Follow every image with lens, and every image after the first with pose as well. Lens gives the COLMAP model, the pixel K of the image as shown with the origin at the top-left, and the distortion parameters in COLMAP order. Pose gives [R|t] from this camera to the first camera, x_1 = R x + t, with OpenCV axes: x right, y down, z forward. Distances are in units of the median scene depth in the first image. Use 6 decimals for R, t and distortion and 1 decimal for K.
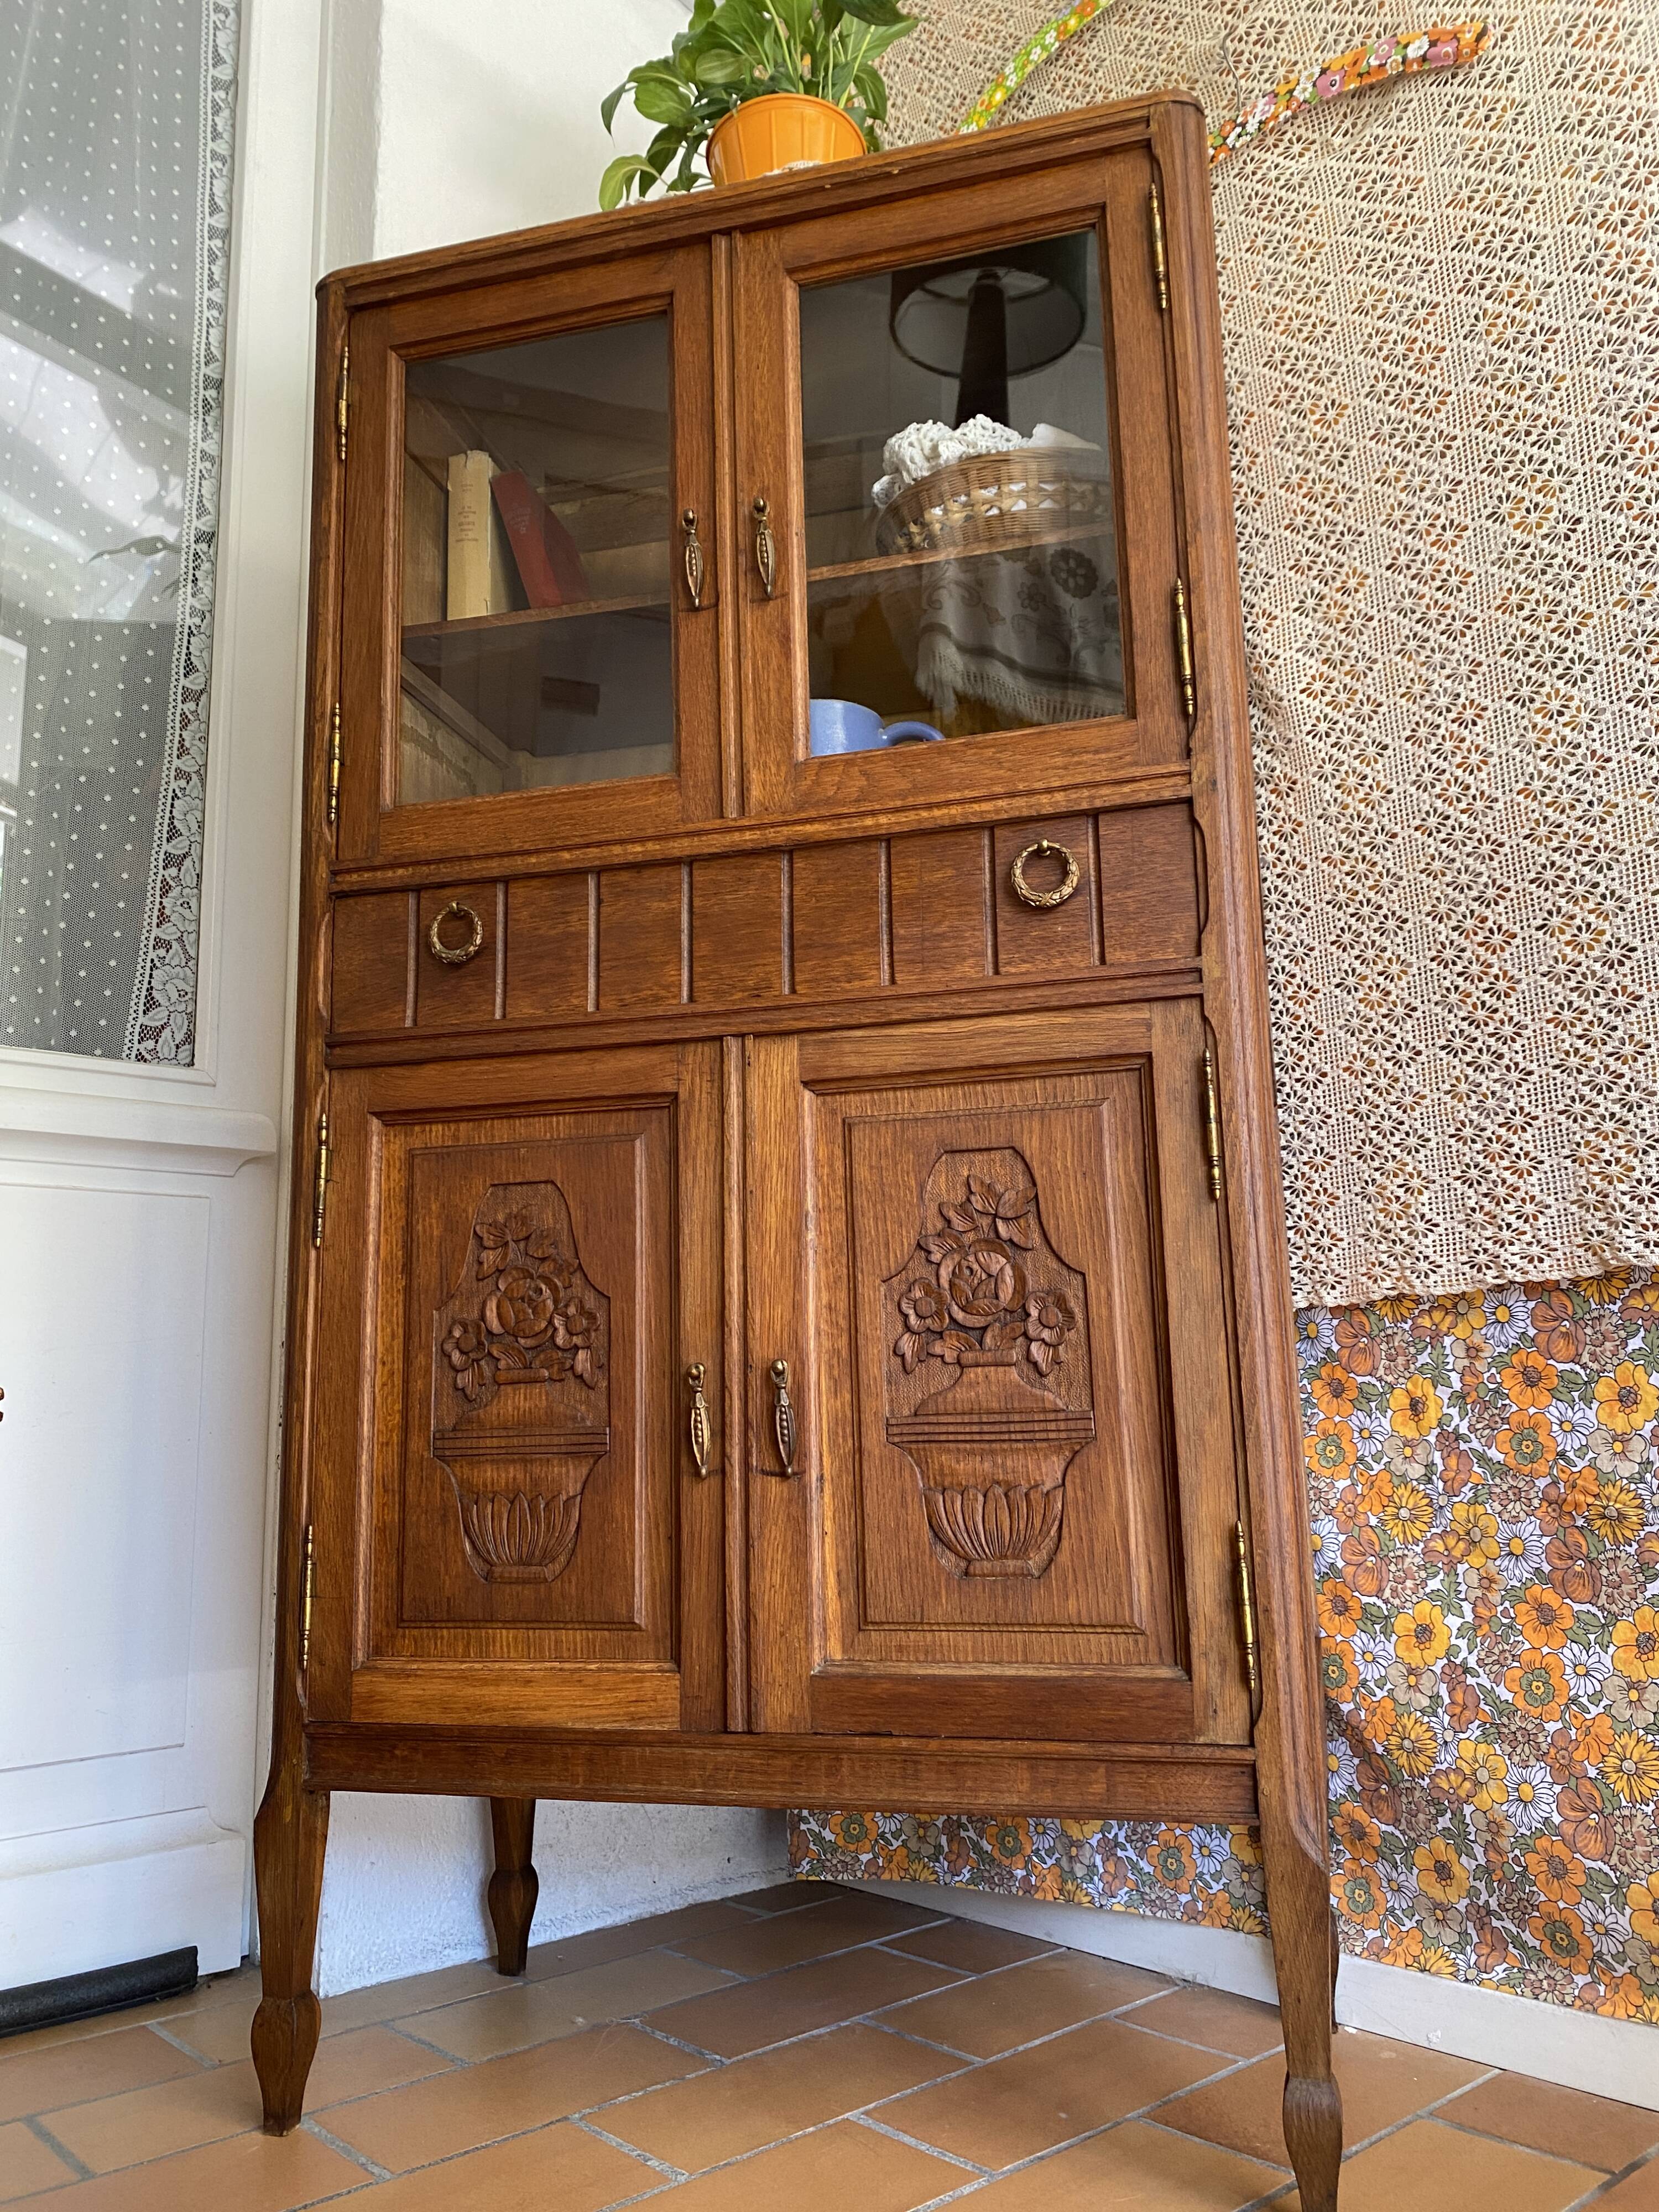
lens RADIAL K [[1708.0, 0, 840.5], [0, 1708.0, 1096.5], [0, 0, 1]] dist [0.015699, -0.014131]
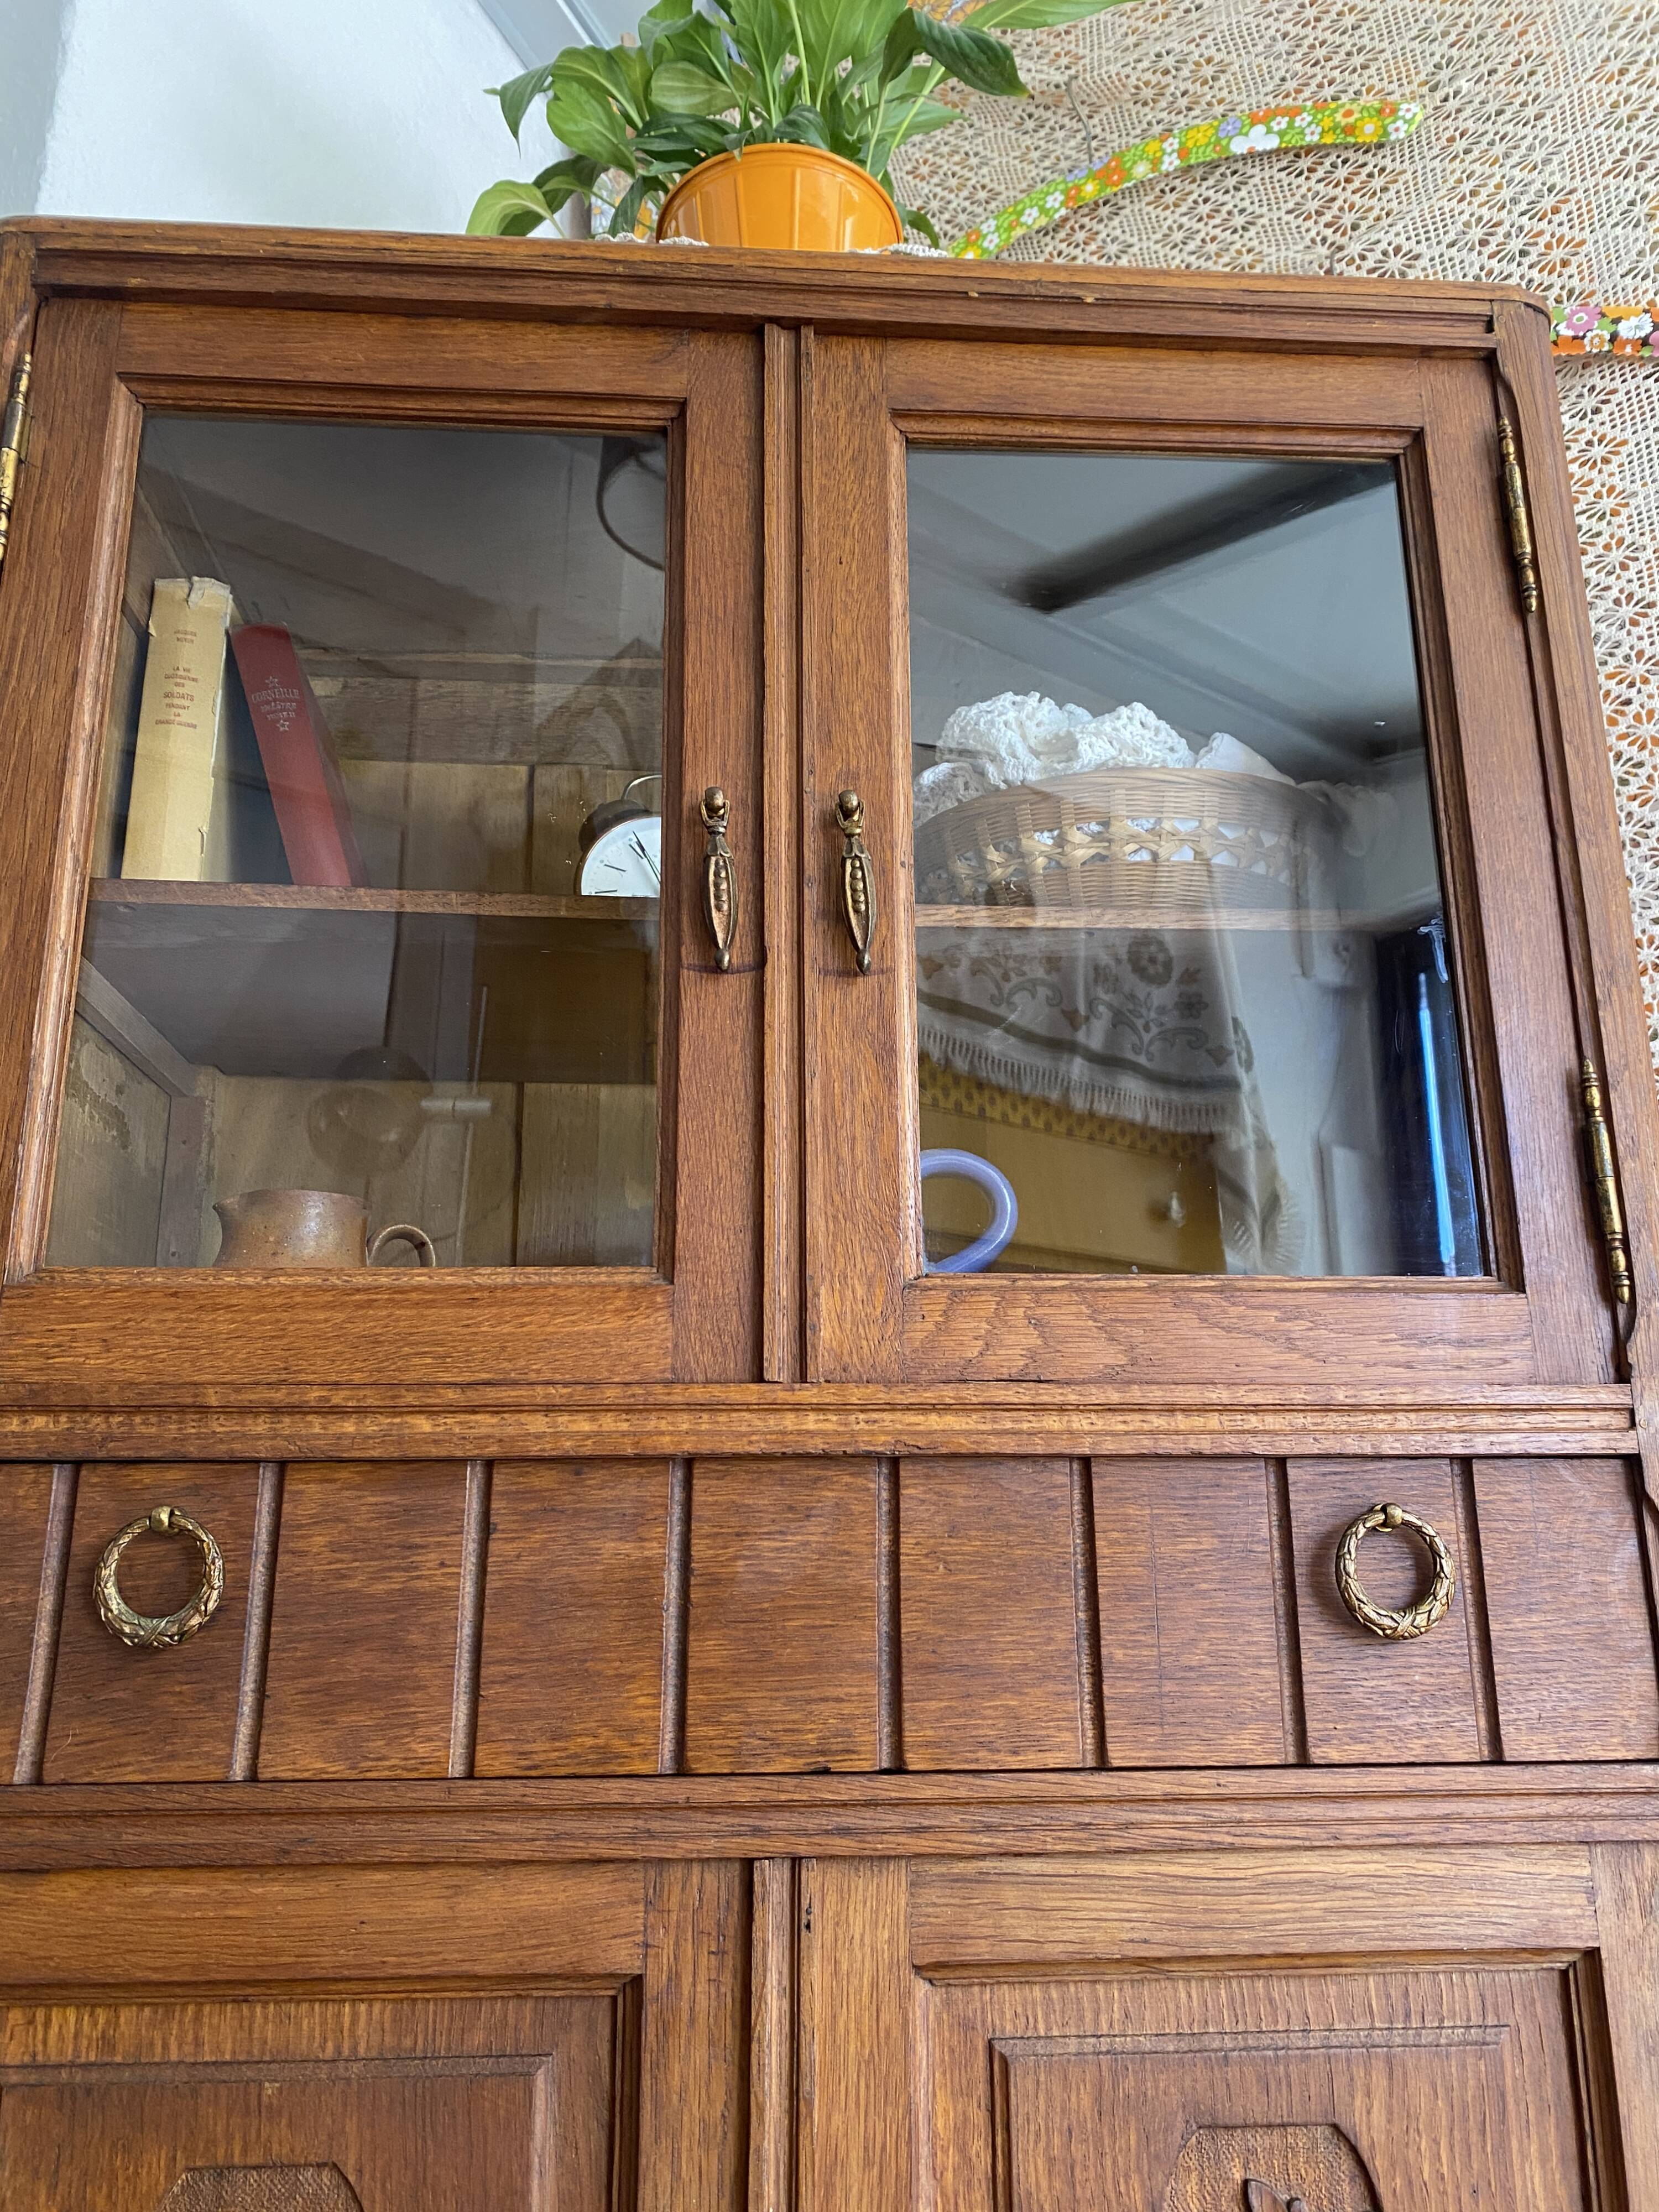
lens RADIAL K [[1708.0, 0, 840.5], [0, 1708.0, 1096.5], [0, 0, 1]] dist [0.015699, -0.014131]
pose [[0.943746, 0.106392, 0.313088, -0.209005], [-0.072904, 0.990473, -0.116822, -0.184026], [-0.322534, 0.087425, 0.942512, 0.482557]]
